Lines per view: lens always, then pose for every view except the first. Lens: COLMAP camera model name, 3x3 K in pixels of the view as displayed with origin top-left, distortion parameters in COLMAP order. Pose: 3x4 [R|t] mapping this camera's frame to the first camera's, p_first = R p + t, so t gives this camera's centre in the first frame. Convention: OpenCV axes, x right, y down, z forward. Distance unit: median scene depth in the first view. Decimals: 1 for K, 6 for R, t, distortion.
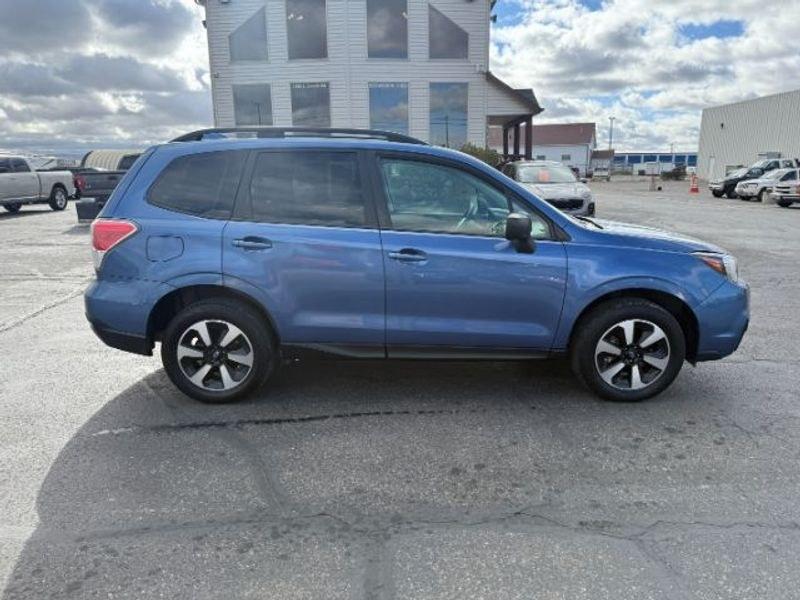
lens RADIAL K [[570.5, 0, 400.0], [0, 570.5, 300.0], [0, 0, 1]] dist [0.003397, -0.005365]
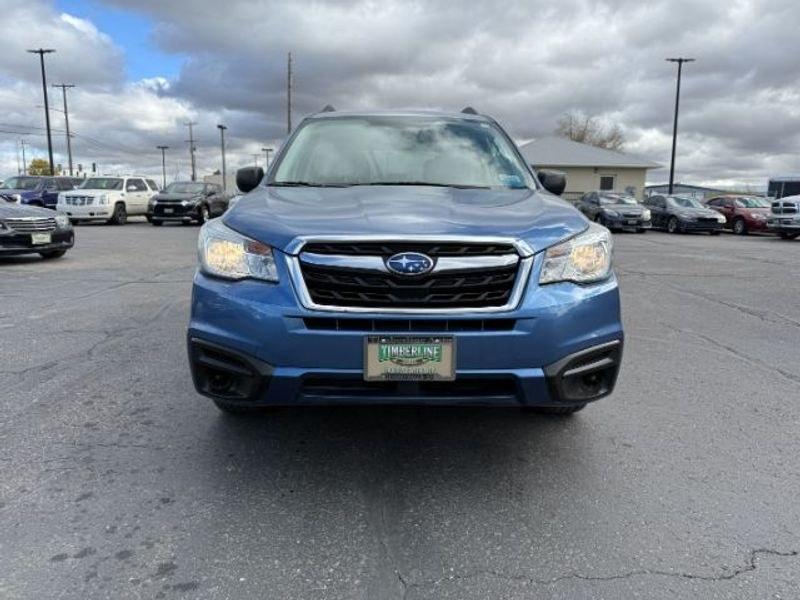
lens RADIAL K [[570.5, 0, 400.0], [0, 570.5, 300.0], [0, 0, 1]] dist [0.003397, -0.005365]
pose [[0.007666, 0.170346, -0.985354, 1.171254], [-0.240607, 0.956748, 0.163529, -0.145221], [0.970592, 0.235829, 0.048321, 1.178080]]
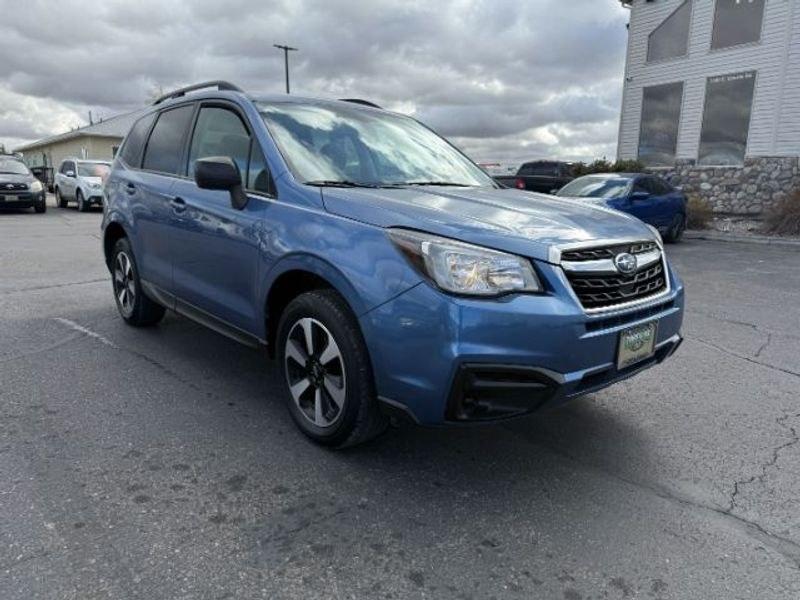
lens RADIAL K [[570.5, 0, 400.0], [0, 570.5, 300.0], [0, 0, 1]] dist [0.003397, -0.005365]
pose [[0.653181, 0.166338, -0.738705, 0.947936], [-0.192986, 0.979926, 0.050012, -0.038056], [0.732196, 0.109893, 0.672170, 0.617294]]
